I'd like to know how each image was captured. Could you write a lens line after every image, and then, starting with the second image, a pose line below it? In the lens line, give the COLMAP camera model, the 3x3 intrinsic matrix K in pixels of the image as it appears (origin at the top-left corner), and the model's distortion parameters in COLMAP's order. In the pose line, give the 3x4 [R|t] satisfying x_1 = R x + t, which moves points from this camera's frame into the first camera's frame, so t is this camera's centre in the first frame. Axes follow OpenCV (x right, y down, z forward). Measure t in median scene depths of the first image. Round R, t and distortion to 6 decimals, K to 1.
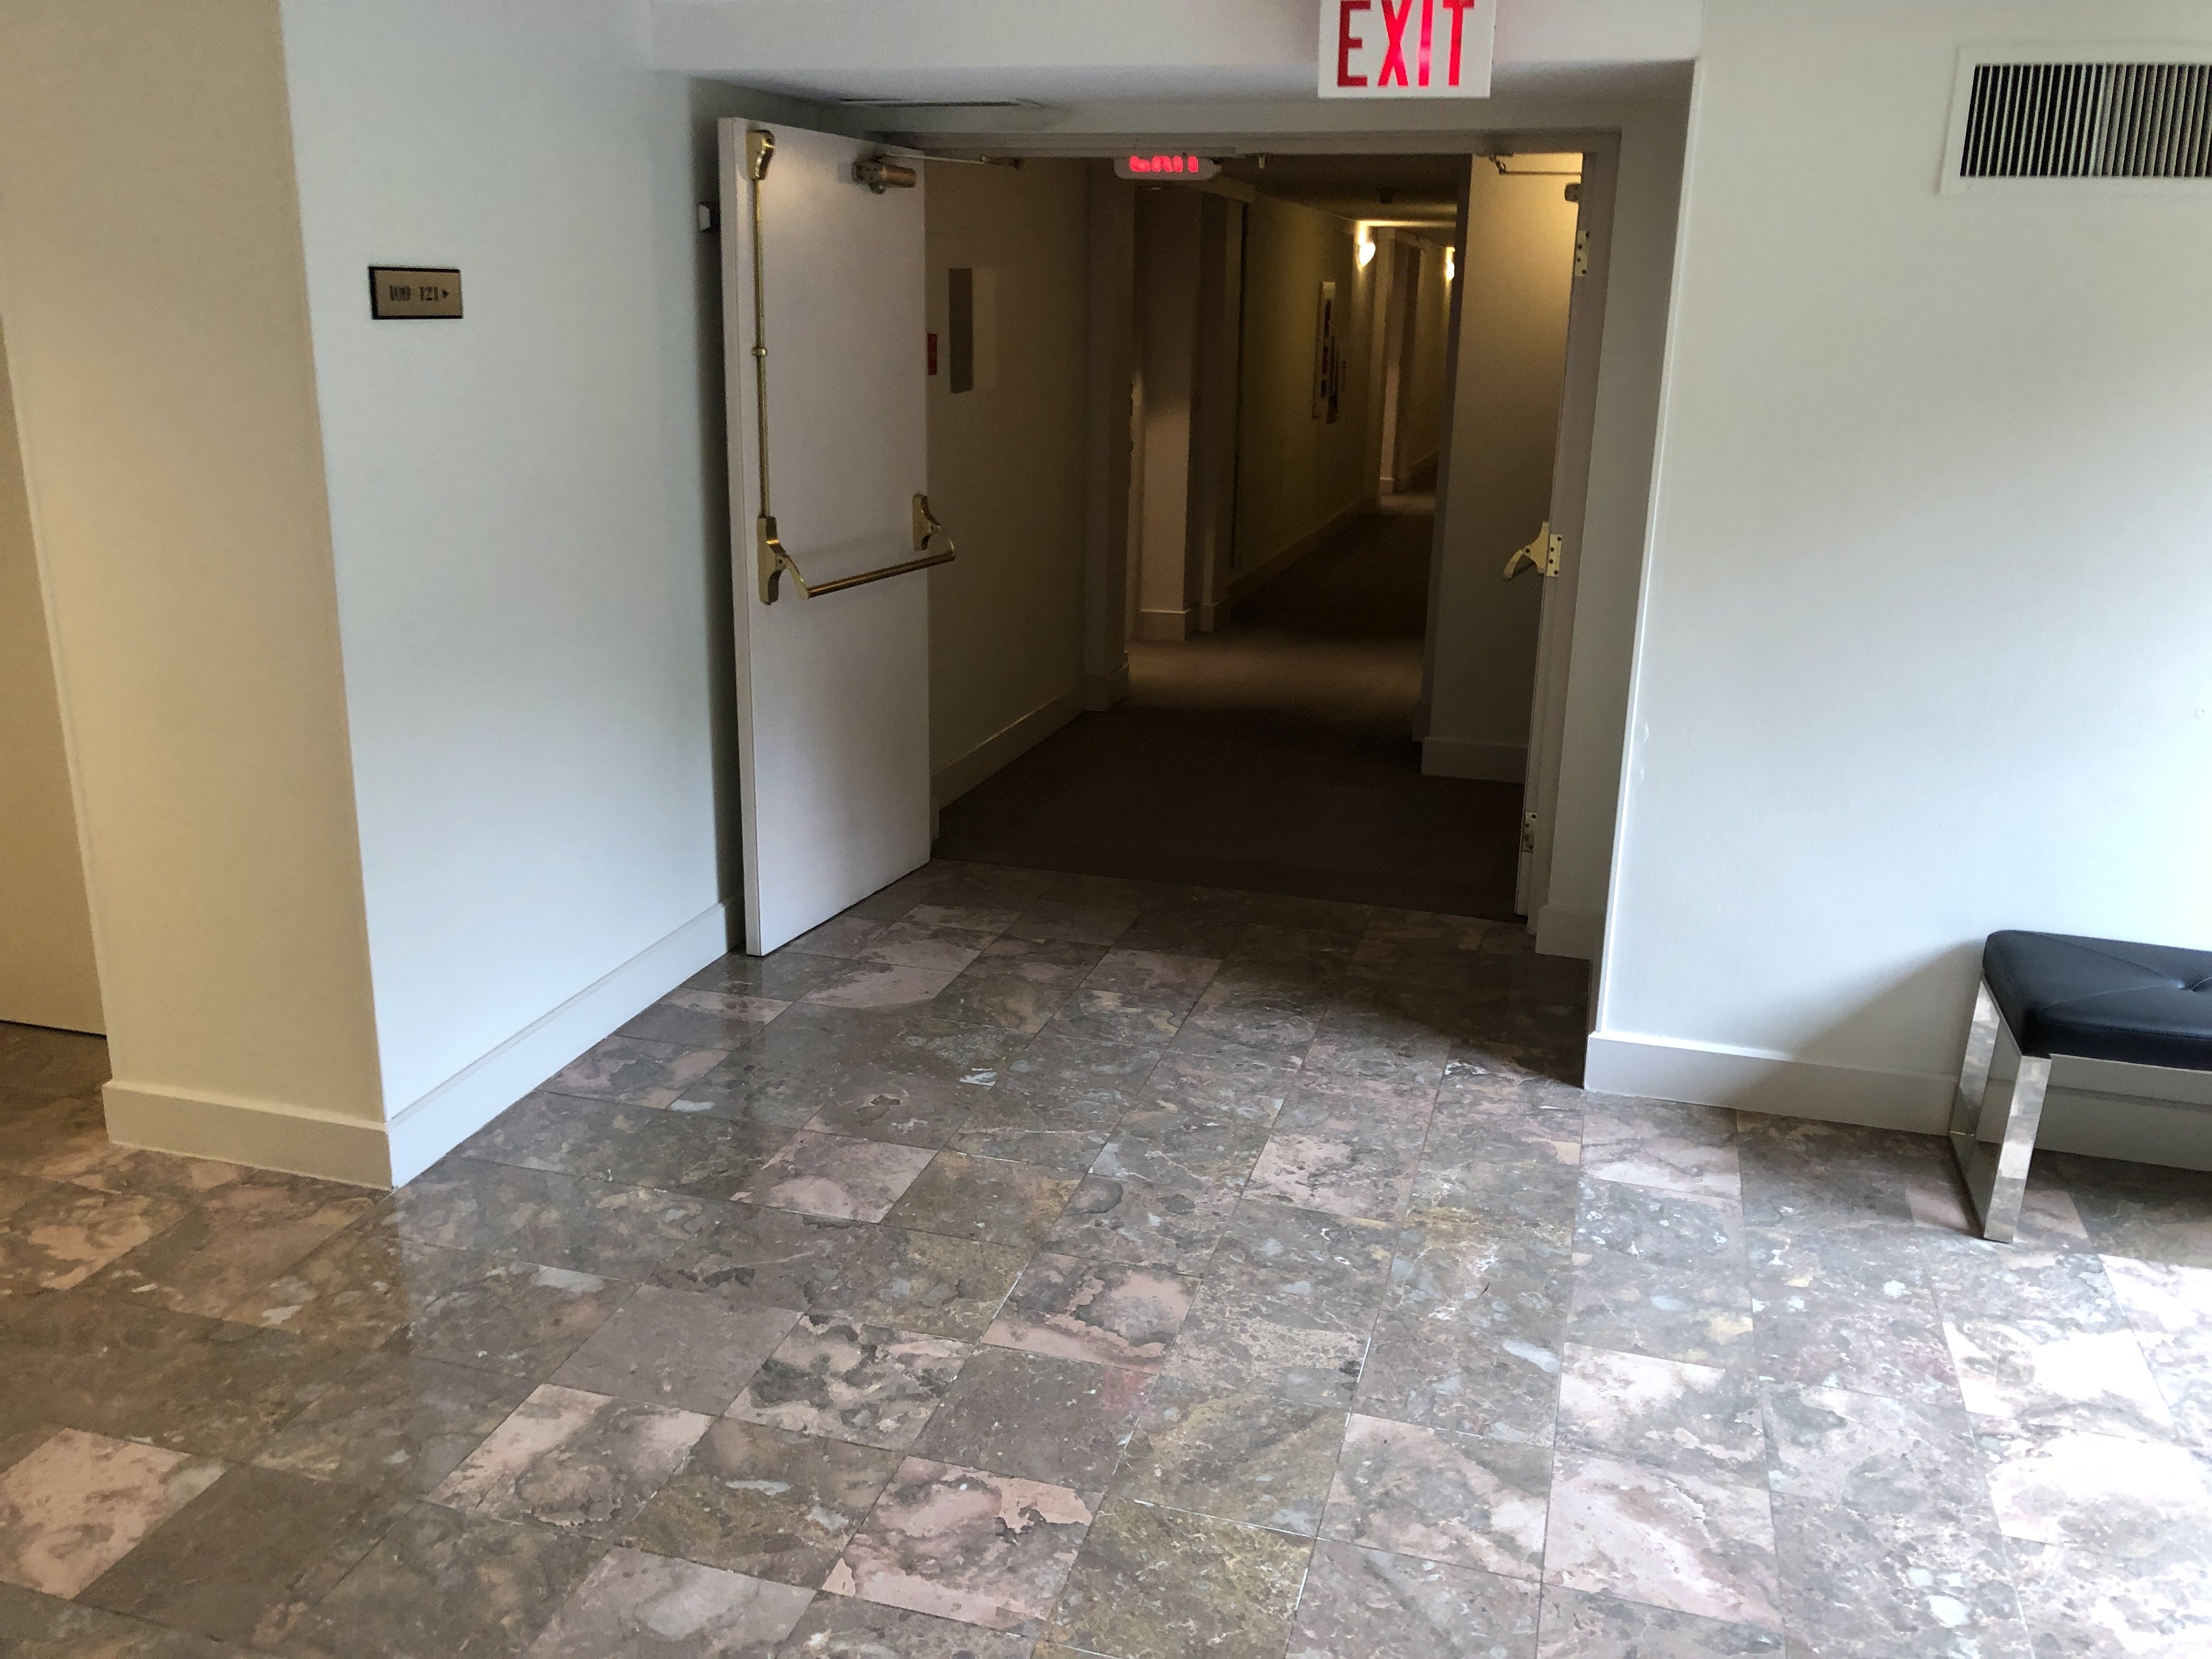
lens RADIAL K [[1803.6, 0, 1104.2], [0, 1803.6, 832.8], [0, 0, 1]] dist [0.014190, -0.000524]
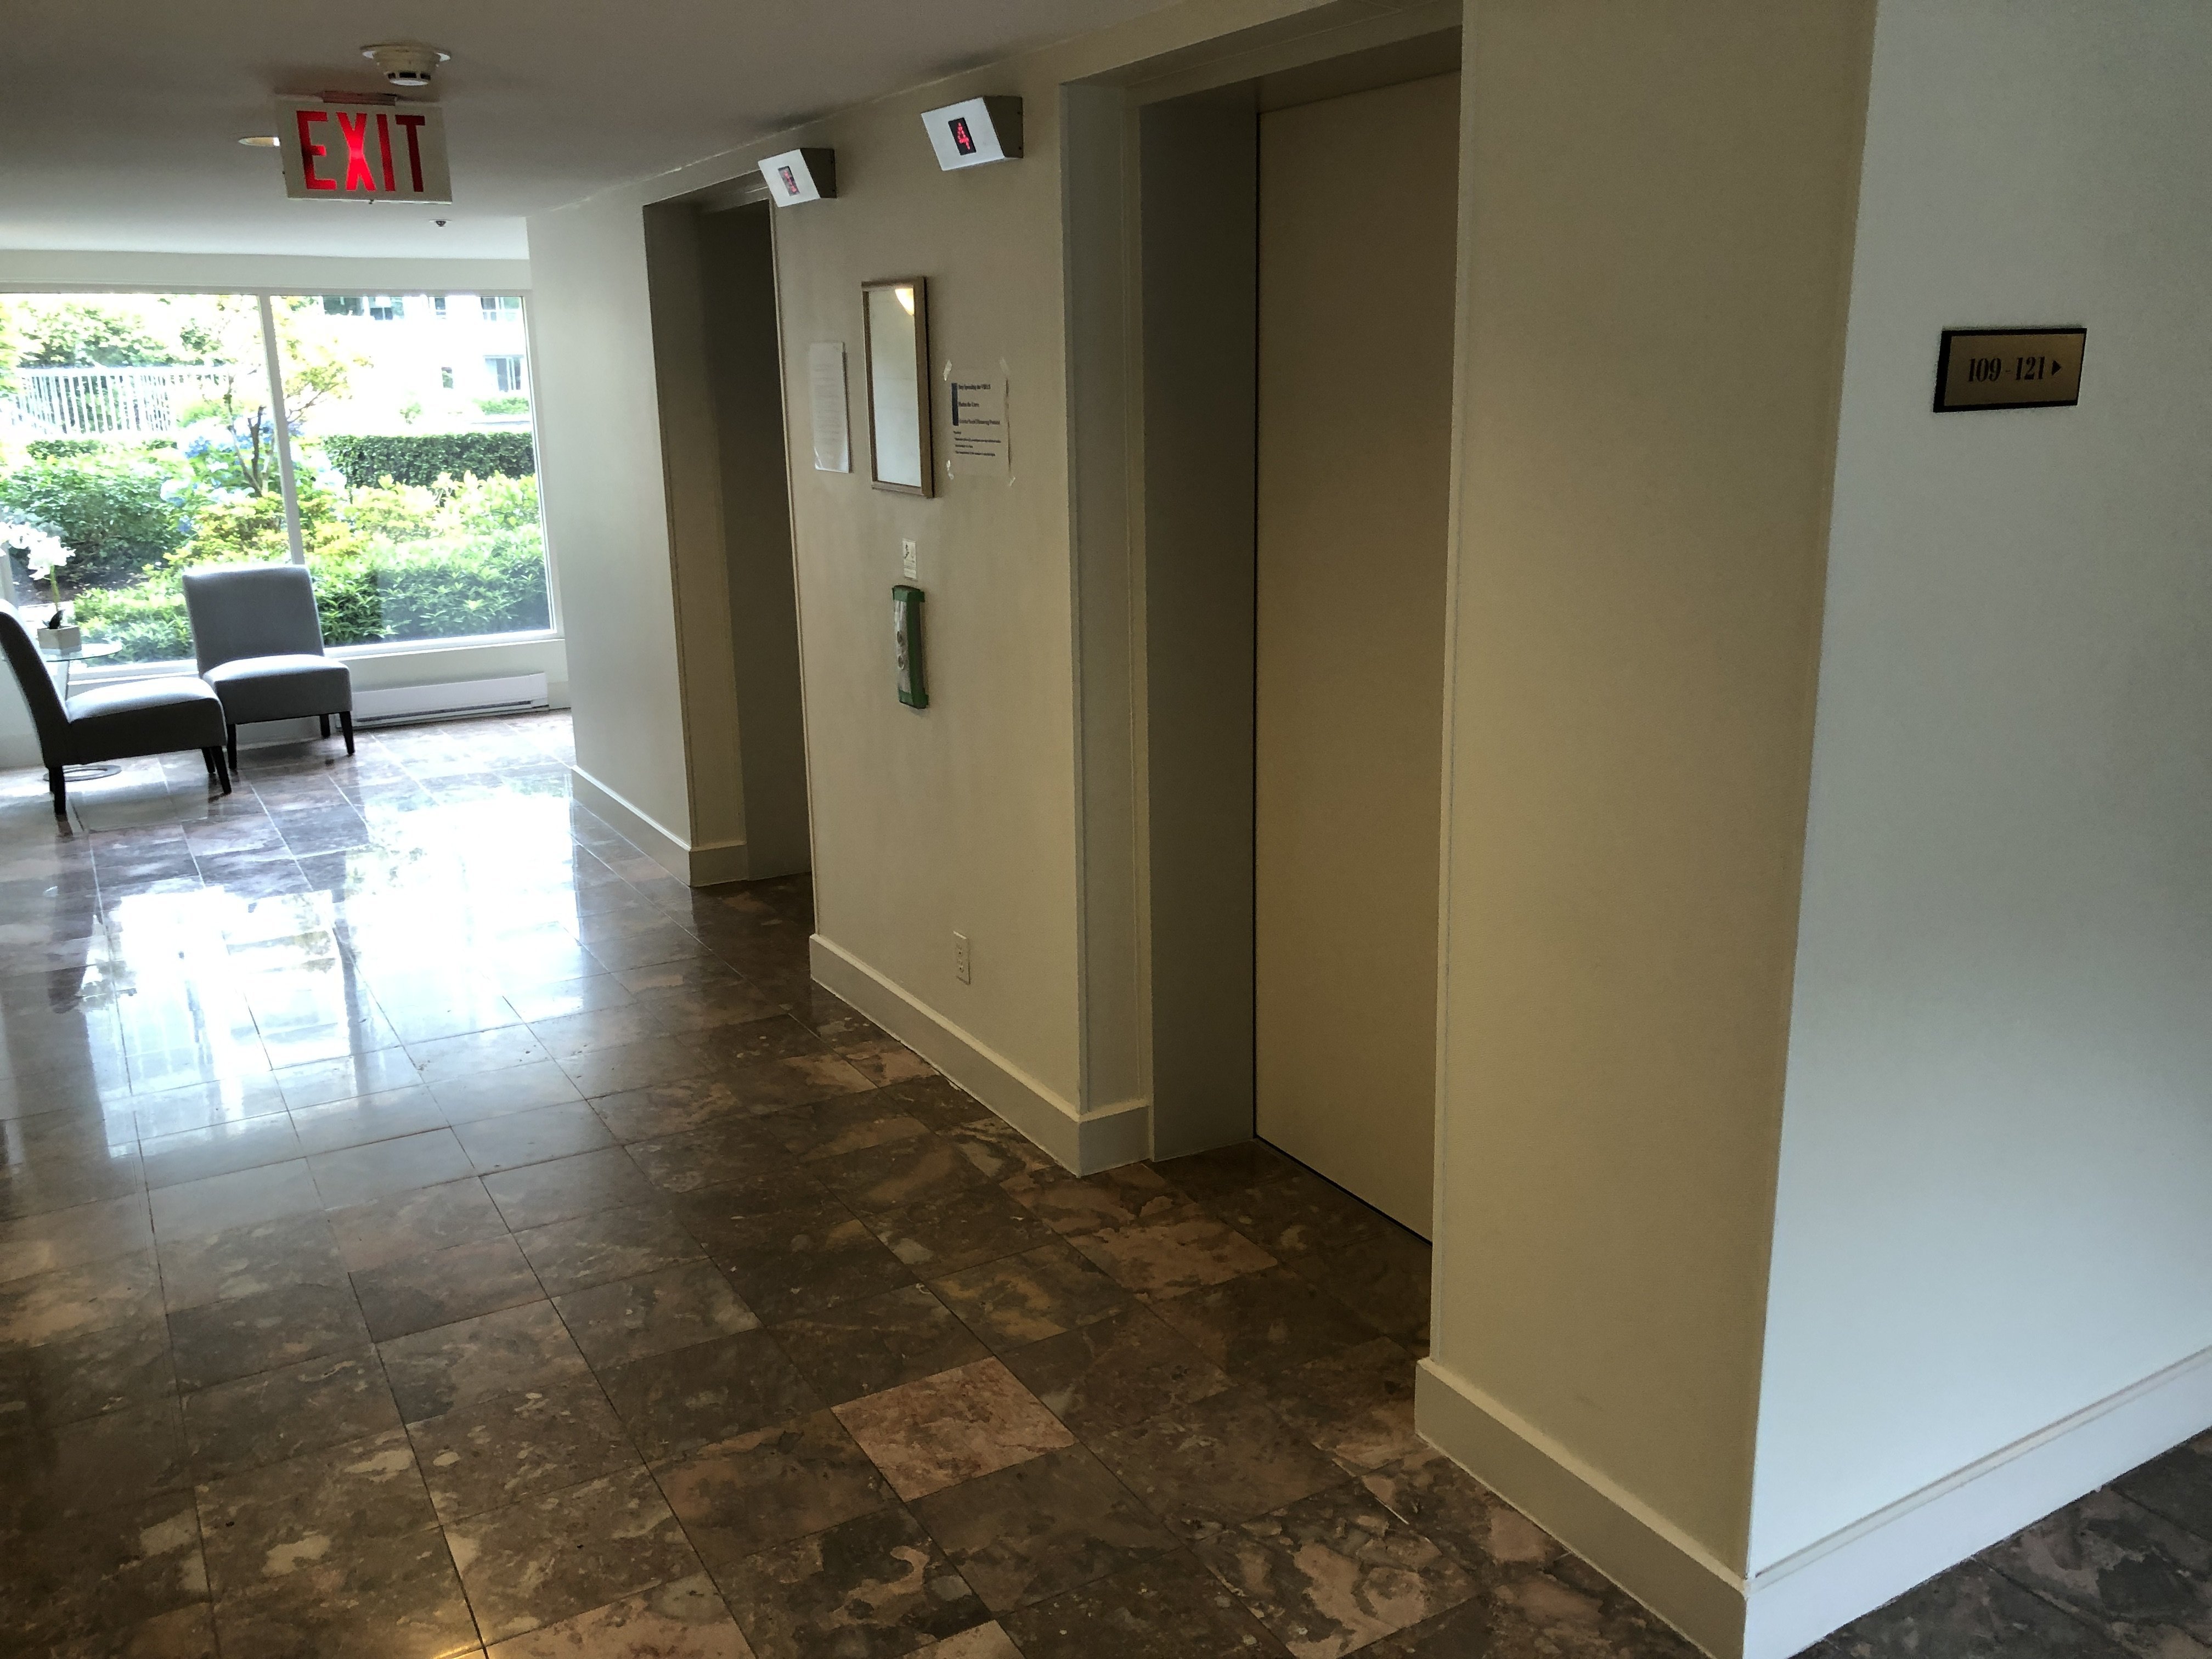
lens RADIAL K [[1803.6, 0, 1105.1], [0, 1803.6, 829.4], [0, 0, 1]] dist [0.014190, -0.000524]
pose [[0.719264, 0.132726, -0.681941, -0.142672], [-0.164417, 0.986217, 0.018532, -0.090144], [0.675001, 0.098794, 0.731172, 0.309233]]
